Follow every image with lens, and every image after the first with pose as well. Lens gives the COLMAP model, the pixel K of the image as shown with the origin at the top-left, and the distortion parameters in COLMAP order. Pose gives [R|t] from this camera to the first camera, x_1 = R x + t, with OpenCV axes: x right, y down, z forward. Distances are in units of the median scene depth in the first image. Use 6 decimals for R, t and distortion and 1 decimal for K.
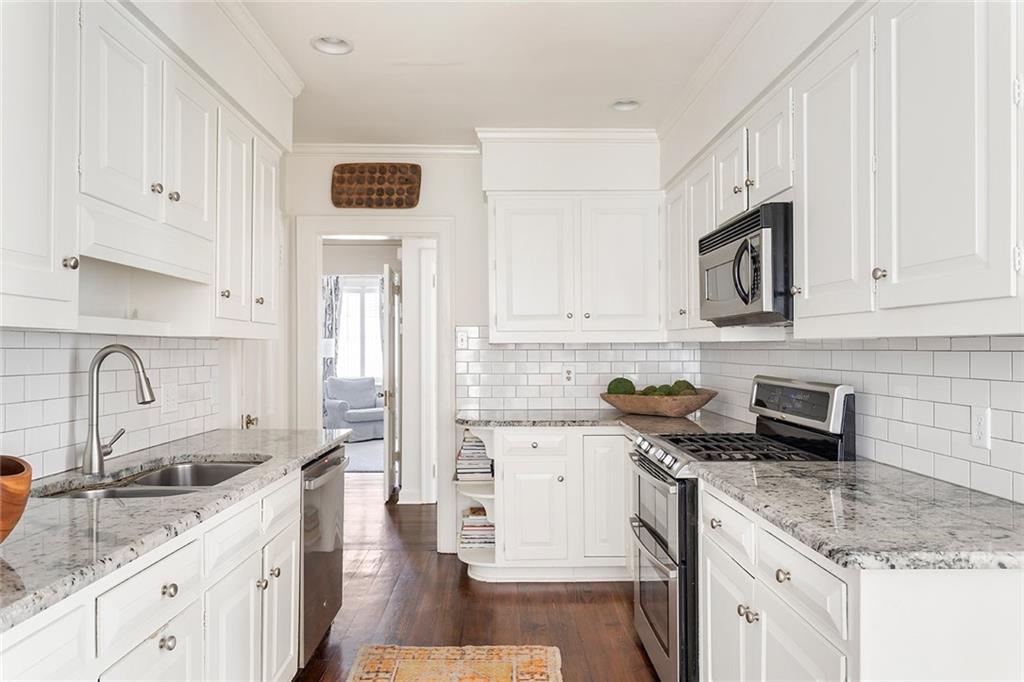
lens RADIAL K [[667.4, 0, 512.8], [0, 667.4, 346.9], [0, 0, 1]] dist [-0.008107, -0.000683]
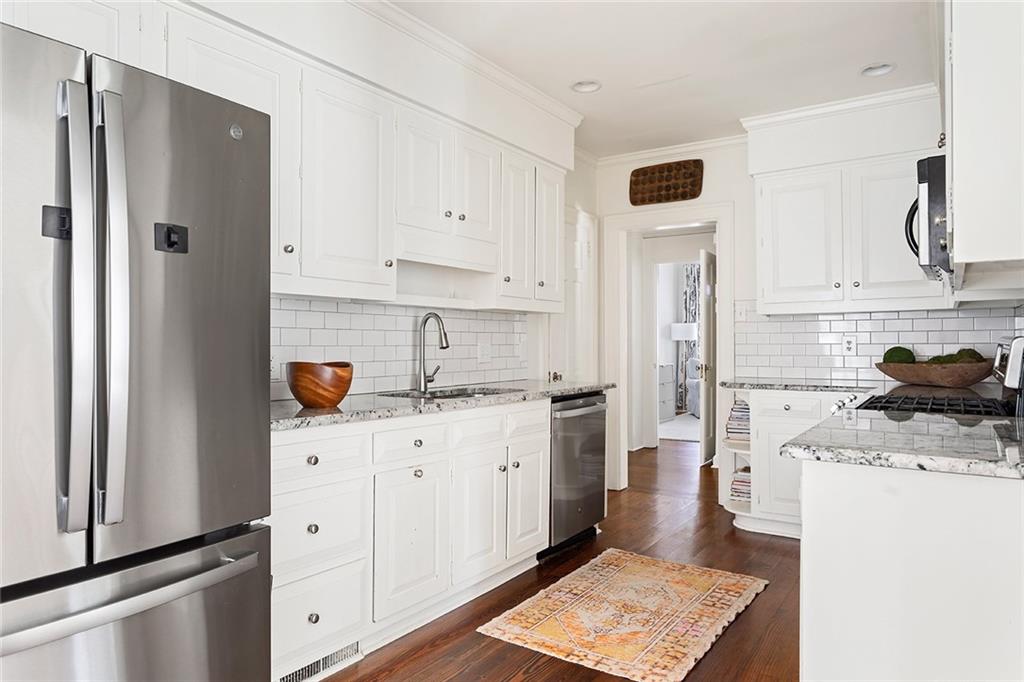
lens RADIAL K [[662.7, 0, 510.3], [0, 662.7, 338.9], [0, 0, 1]] dist [0.002075, 0.001449]
pose [[0.816980, -0.004776, -0.576646, 0.283918], [0.005213, 0.999986, -0.000897, 0.036103], [0.576642, -0.002273, 0.816994, -0.122332]]
